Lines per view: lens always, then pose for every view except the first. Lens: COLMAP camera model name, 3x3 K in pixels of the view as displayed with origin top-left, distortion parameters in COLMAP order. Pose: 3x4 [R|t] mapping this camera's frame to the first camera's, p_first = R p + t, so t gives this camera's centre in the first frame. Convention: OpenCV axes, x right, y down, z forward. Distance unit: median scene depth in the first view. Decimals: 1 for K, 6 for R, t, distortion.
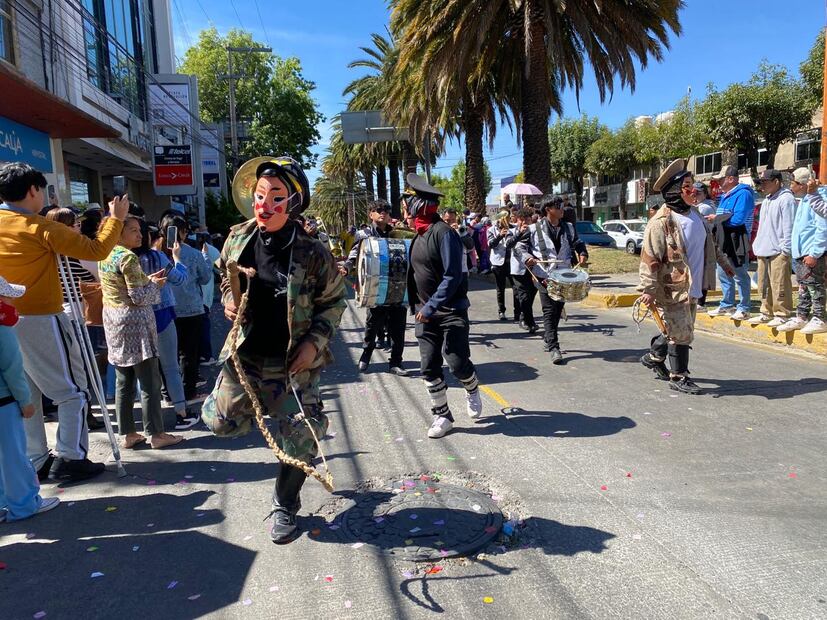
lens RADIAL K [[622.0, 0, 416.8], [0, 622.0, 310.9], [0, 0, 1]] dist [0.012058, -0.024654]
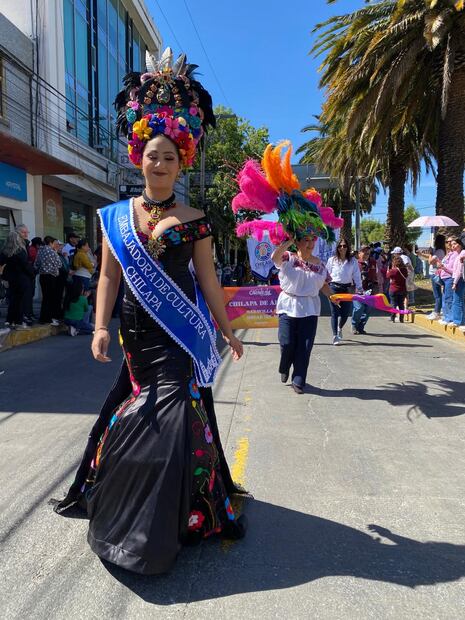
lens RADIAL K [[466.3, 0, 229.9], [0, 466.3, 312.8], [0, 0, 1]] dist [0.012058, -0.024654]
pose [[0.959837, 0.077914, -0.269523, 0.041444], [-0.084584, 0.996329, -0.013206, -0.009281], [0.267505, 0.035473, 0.962903, 0.101968]]
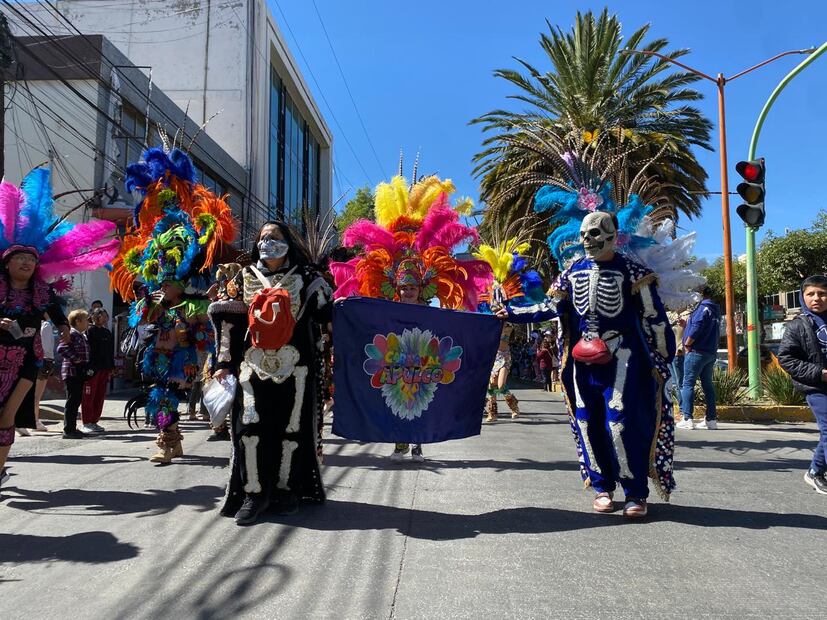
lens RADIAL K [[622.0, 0, 406.7], [0, 622.0, 307.2], [0, 0, 1]] dist [0.012058, -0.024654]
pose [[0.968452, 0.019454, -0.248439, 0.092576], [-0.070458, 0.977646, -0.198102, 0.034246], [0.239031, 0.209357, 0.948174, -0.164257]]
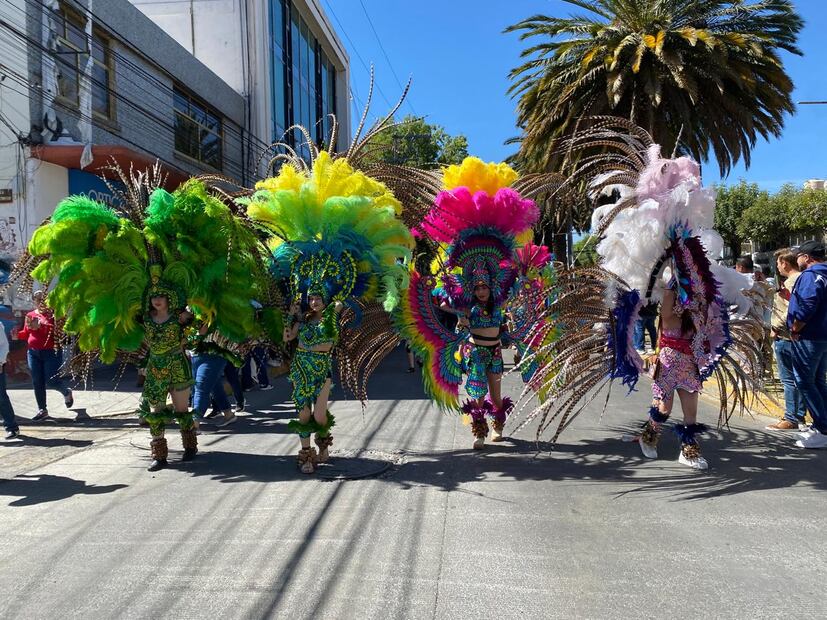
lens RADIAL K [[622.0, 0, 417.2], [0, 622.0, 317.4], [0, 0, 1]] dist [0.012058, -0.024654]
pose [[0.959657, 0.031458, -0.279407, 0.074081], [-0.054890, 0.995562, -0.076438, 0.003342], [0.275762, 0.088690, 0.957126, -0.077044]]
